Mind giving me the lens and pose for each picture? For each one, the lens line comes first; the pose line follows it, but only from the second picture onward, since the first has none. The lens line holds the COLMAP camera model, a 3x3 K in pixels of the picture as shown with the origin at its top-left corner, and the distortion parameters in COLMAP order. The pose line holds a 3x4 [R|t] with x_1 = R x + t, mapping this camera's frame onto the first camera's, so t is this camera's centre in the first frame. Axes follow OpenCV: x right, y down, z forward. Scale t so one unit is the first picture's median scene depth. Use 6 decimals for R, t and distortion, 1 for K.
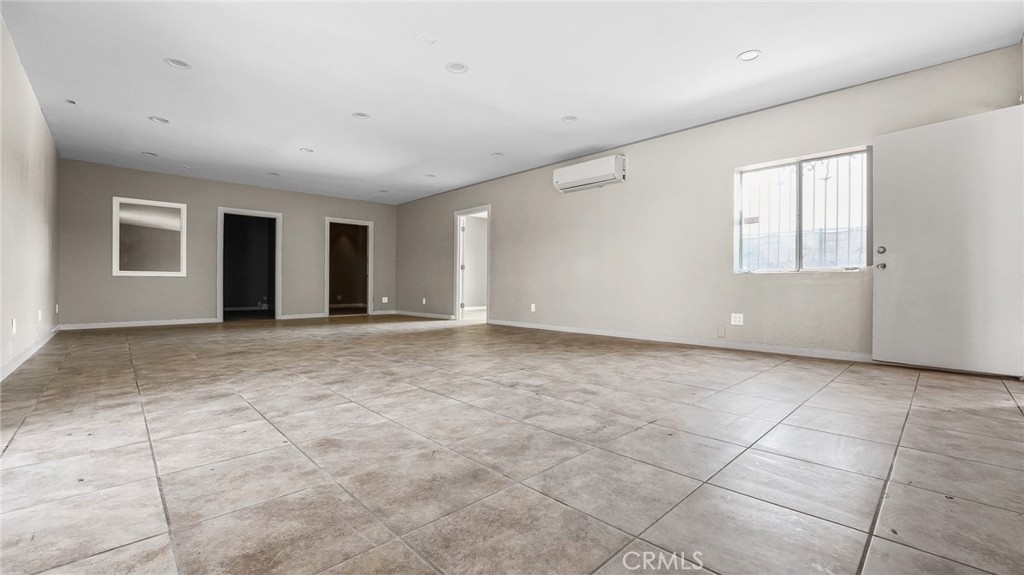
lens RADIAL K [[421.1, 0, 517.1], [0, 421.1, 285.5], [0, 0, 1]] dist [-0.022565, 0.000082]
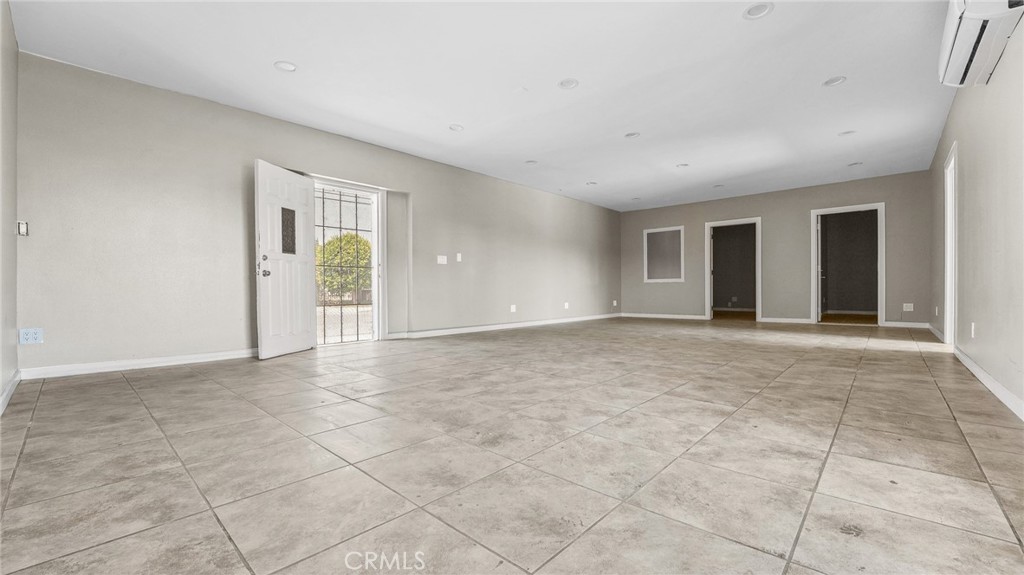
lens RADIAL K [[412.8, 0, 517.4], [0, 412.8, 291.2], [0, 0, 1]] dist [-0.020276, -0.000188]
pose [[0.065832, 0.000450, -0.997831, 0.431661], [0.007200, 0.999974, 0.000926, 0.002086], [0.997805, -0.007245, 0.065827, 0.387909]]
